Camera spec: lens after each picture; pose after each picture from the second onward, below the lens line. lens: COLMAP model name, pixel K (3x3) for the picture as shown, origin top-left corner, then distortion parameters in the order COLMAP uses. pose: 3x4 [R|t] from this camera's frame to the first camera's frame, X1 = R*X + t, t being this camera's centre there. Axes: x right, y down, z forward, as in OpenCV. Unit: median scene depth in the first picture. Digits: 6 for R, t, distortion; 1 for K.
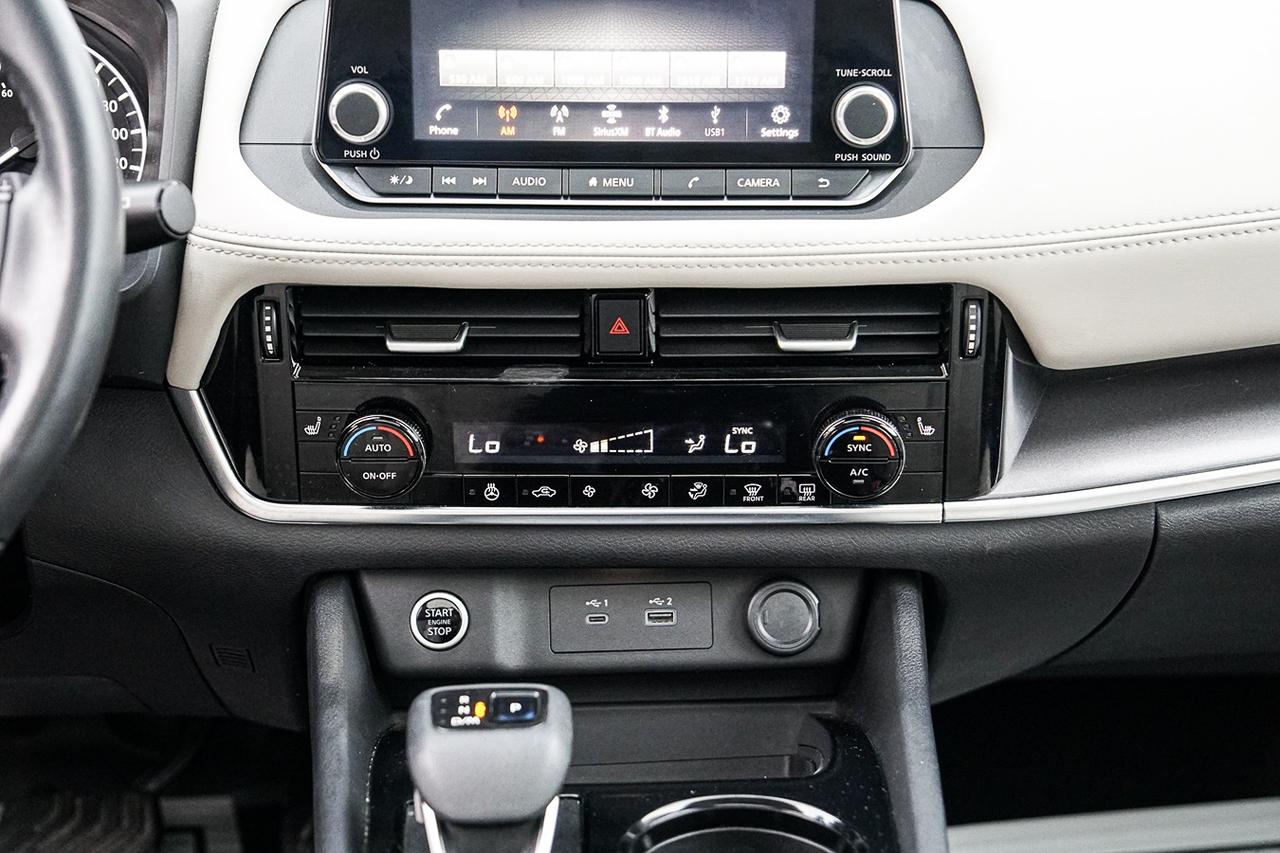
lens RADIAL K [[2331.2, 0, 637.3], [0, 2331.2, 432.2], [0, 0, 1]] dist [0.324755, 0.000000]
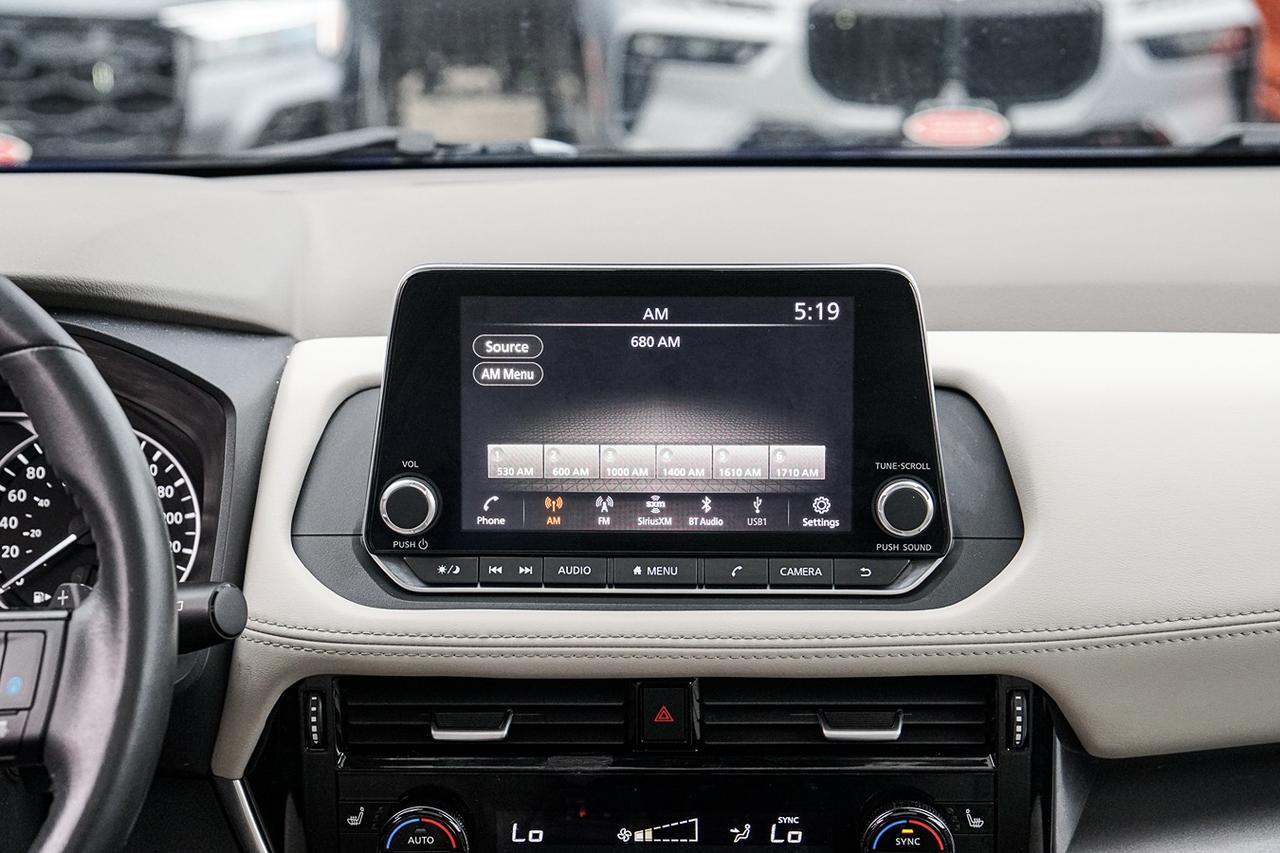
lens RADIAL K [[2331.2, 0, 636.5], [0, 2331.2, 433.7], [0, 0, 1]] dist [0.324755, 0.000000]
pose [[0.999896, -0.002517, -0.014177, -0.004742], [0.000867, 0.993341, -0.115210, -0.048365], [0.014373, 0.115186, 0.993240, -0.010543]]
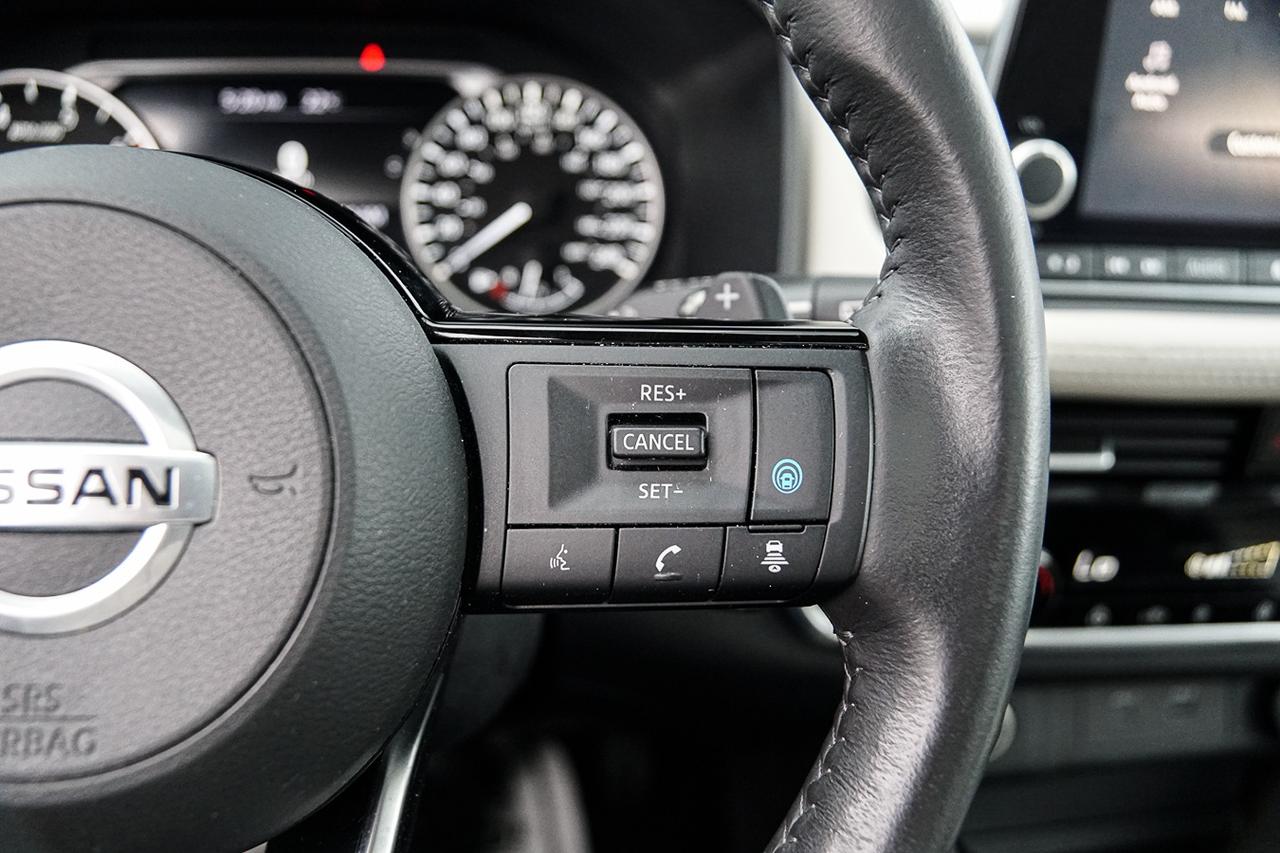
lens RADIAL K [[1082.1, 0, 634.7], [0, 1082.1, 418.3], [0, 0, 1]] dist [-0.074364, 0.044941]
pose [[0.993880, -0.002463, 0.110438, -0.282130], [-0.007761, 0.995724, 0.092050, -0.085126], [-0.110193, -0.092344, 0.989611, 0.633926]]
